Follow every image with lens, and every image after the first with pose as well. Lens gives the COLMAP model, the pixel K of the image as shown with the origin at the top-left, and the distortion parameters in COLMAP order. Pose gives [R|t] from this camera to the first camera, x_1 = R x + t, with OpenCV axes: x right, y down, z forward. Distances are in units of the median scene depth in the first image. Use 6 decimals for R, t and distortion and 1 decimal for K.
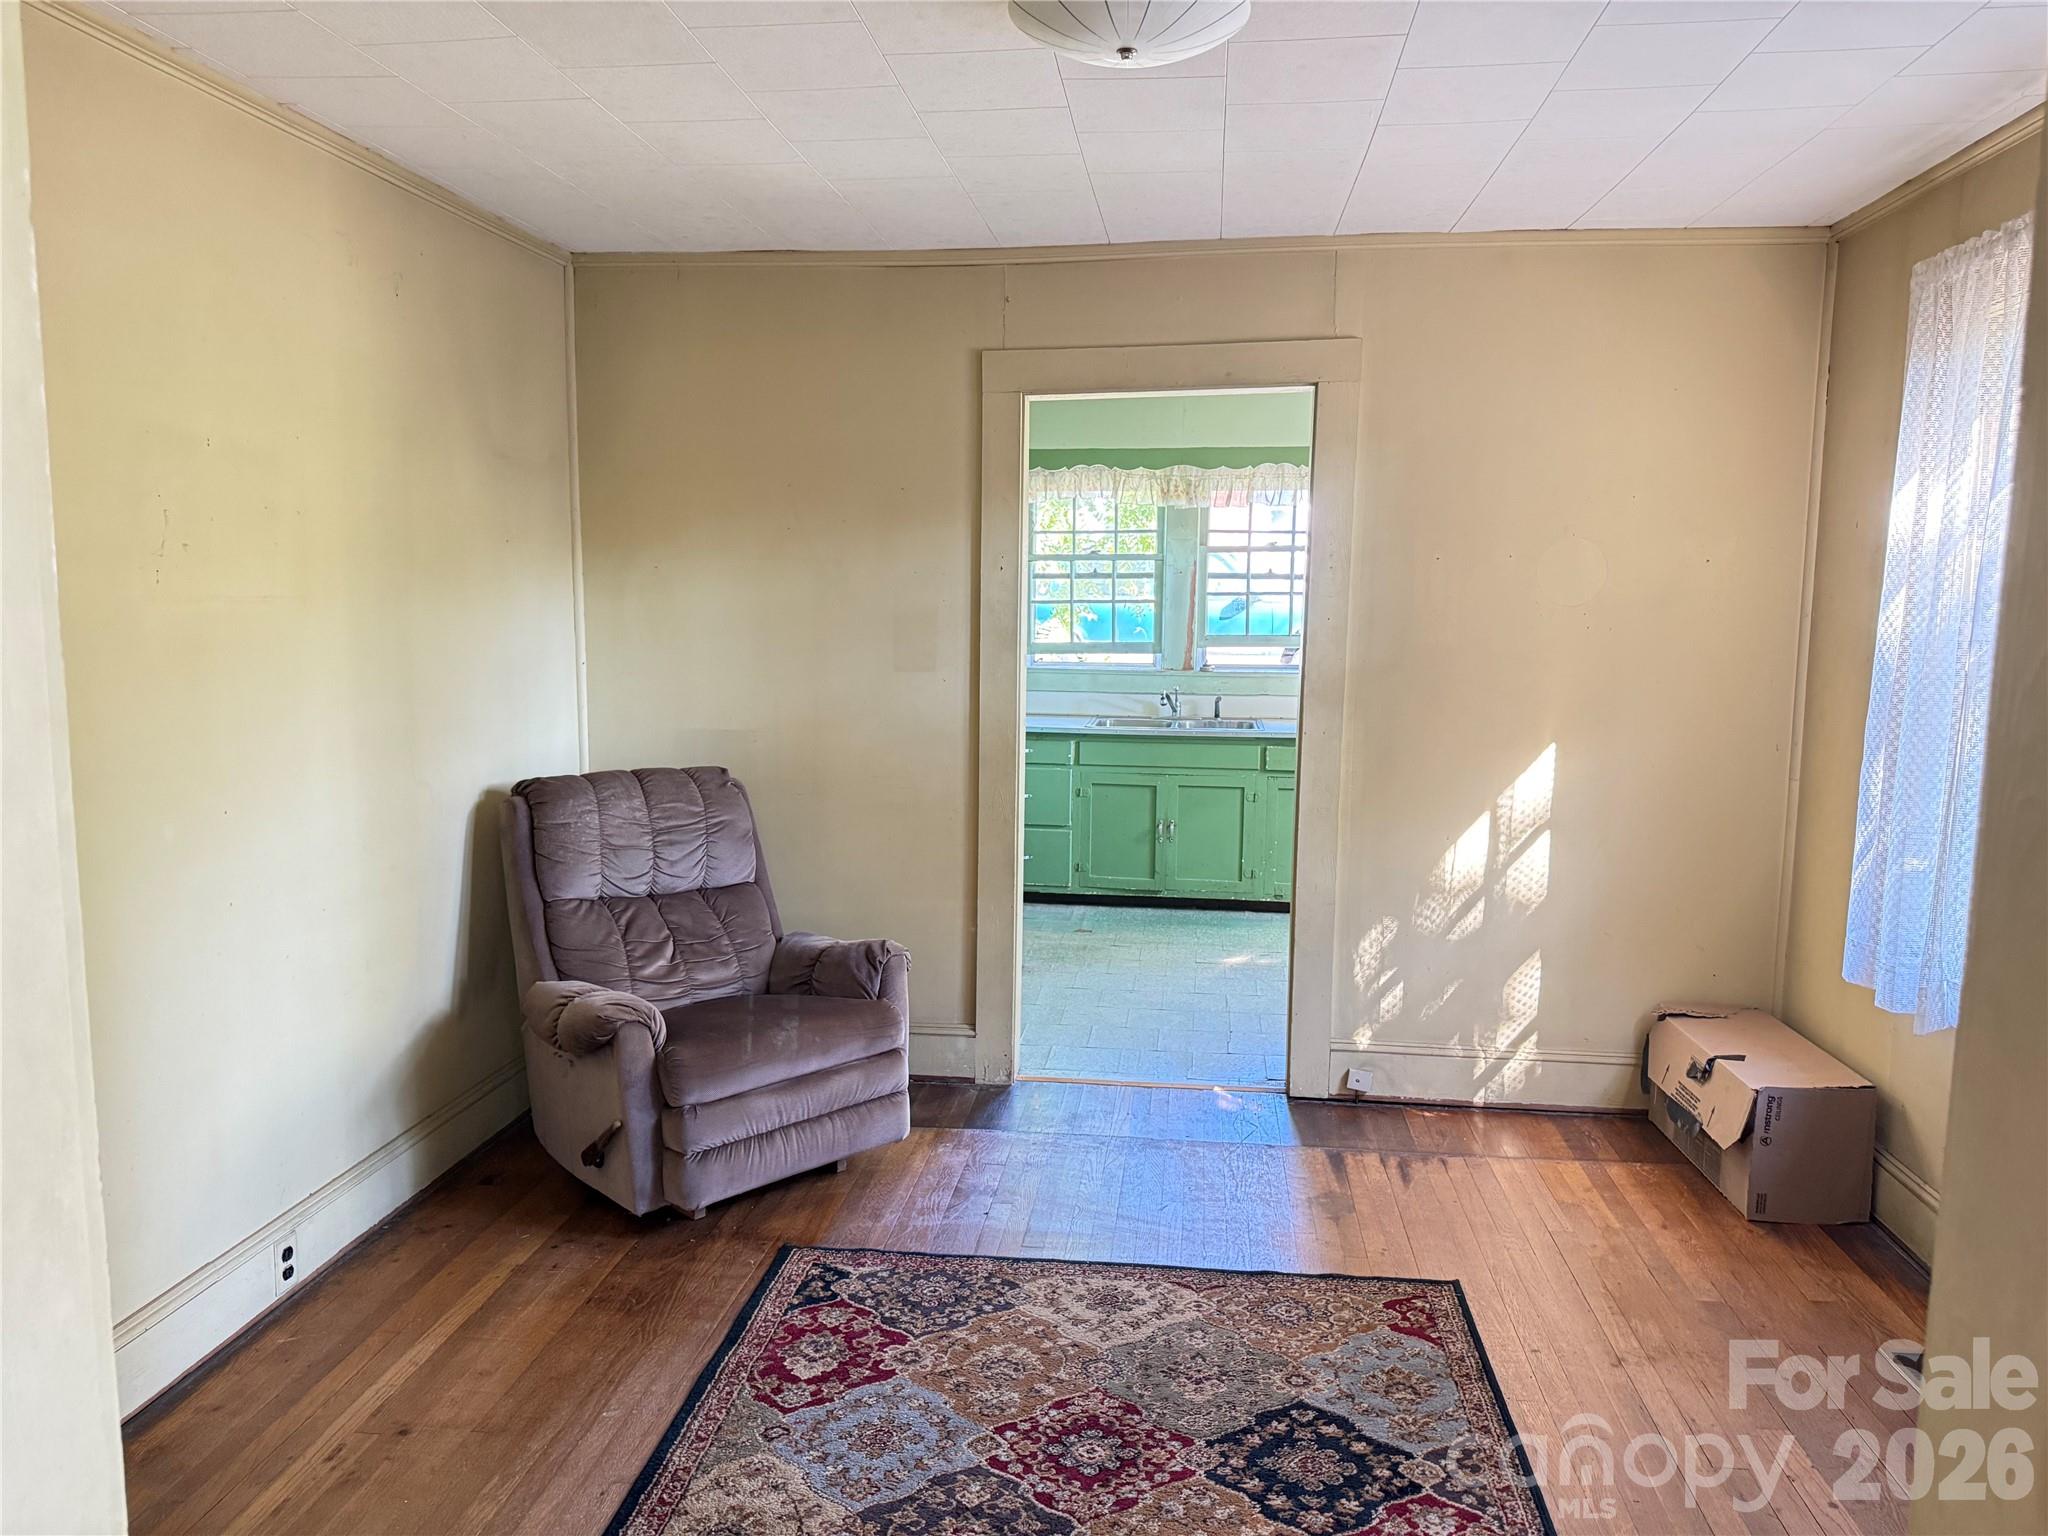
lens RADIAL K [[1439.2, 0, 1024.0], [0, 1439.2, 768.0], [0, 0, 1]] dist [0.142802, -0.204827]
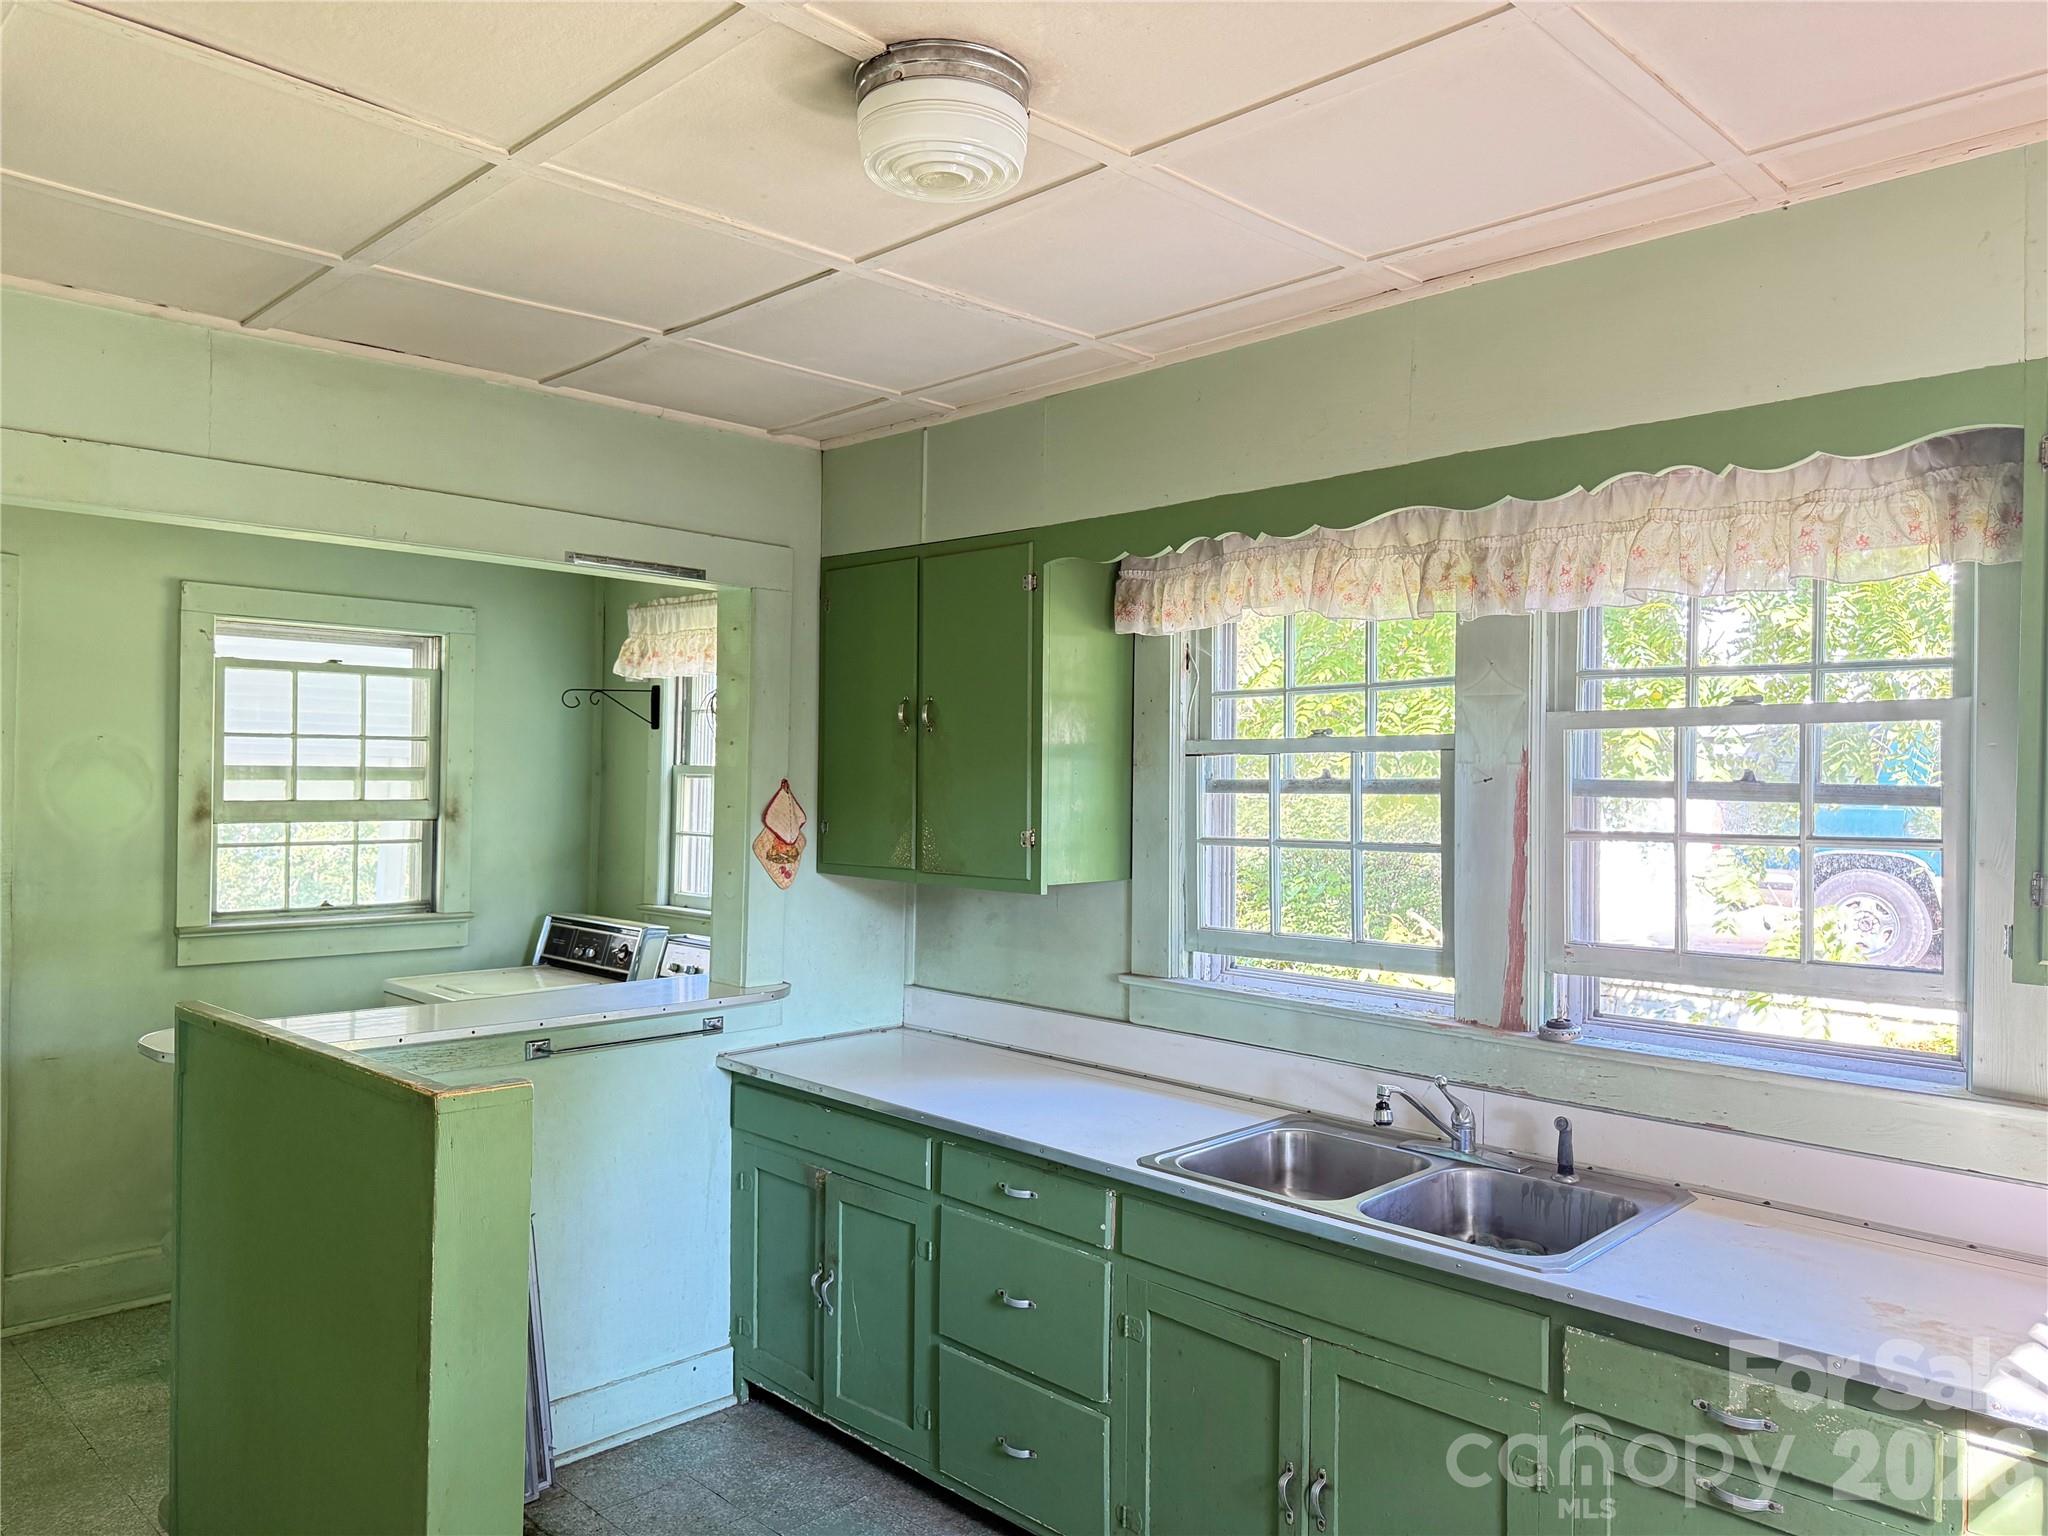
lens RADIAL K [[1439.2, 0, 1024.0], [0, 1439.2, 768.0], [0, 0, 1]] dist [0.142802, -0.204827]
pose [[0.791148, -0.006540, -0.611590, 0.251623], [-0.077096, 0.990901, -0.110327, -0.084342], [0.606747, 0.134436, 0.783445, 0.607838]]
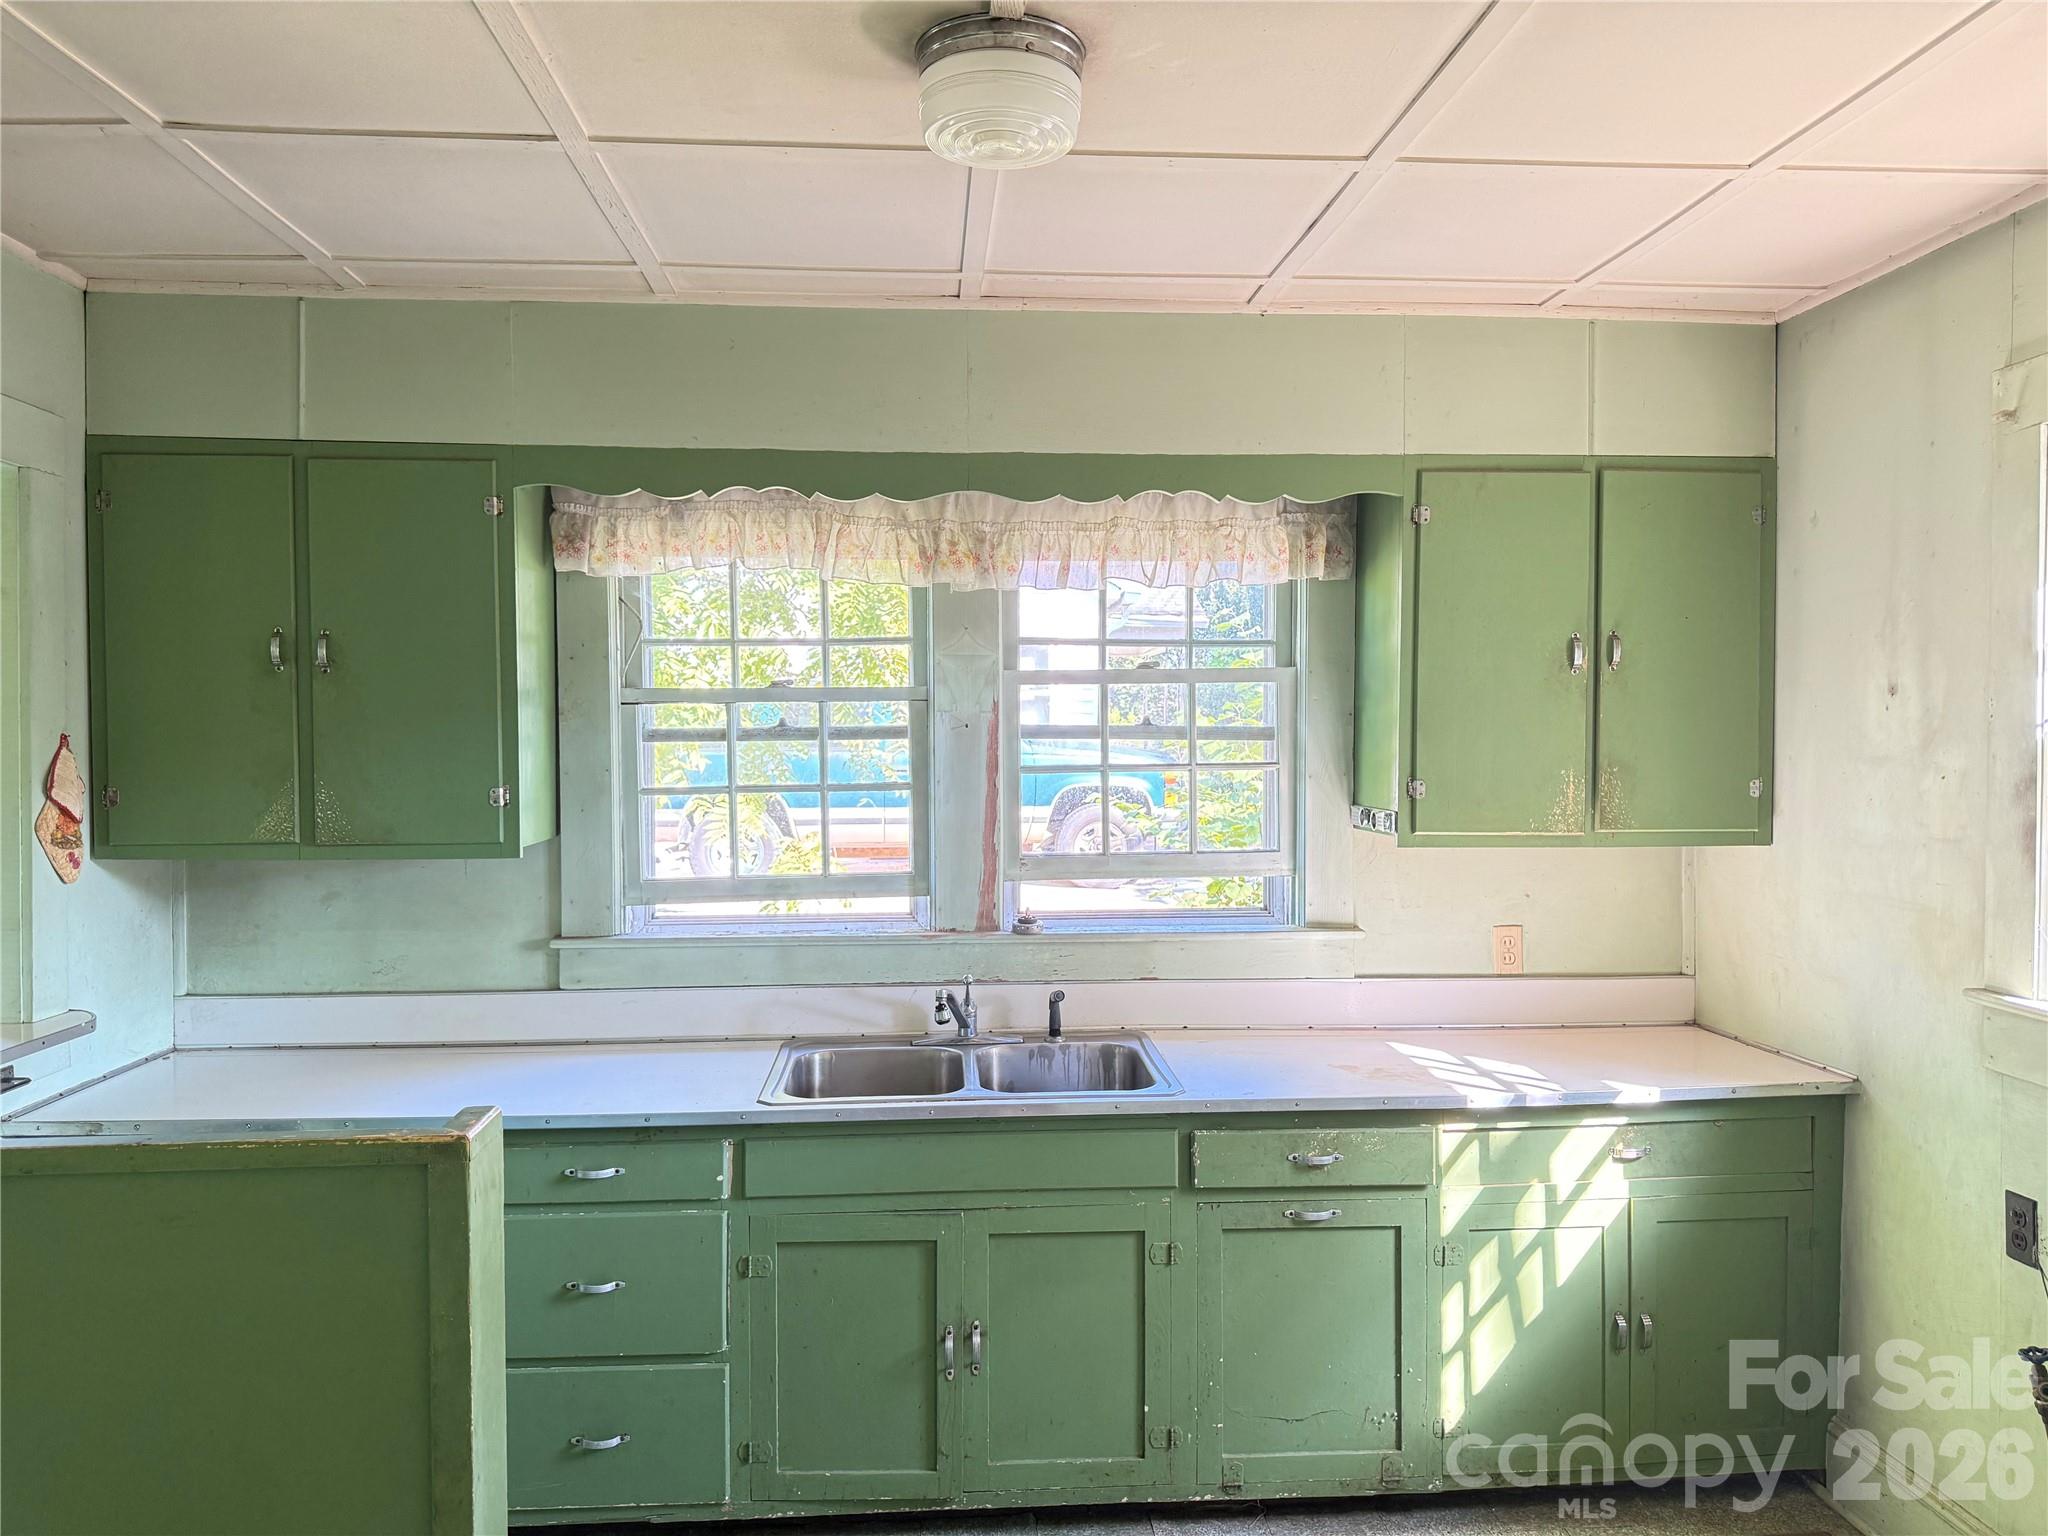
lens RADIAL K [[1439.2, 0, 1024.0], [0, 1439.2, 768.0], [0, 0, 1]] dist [0.142802, -0.204827]
pose [[0.980935, -0.017789, 0.193520, 0.035793], [0.037171, 0.994591, -0.096992, -0.075057], [-0.190748, 0.102336, 0.976290, 0.537738]]
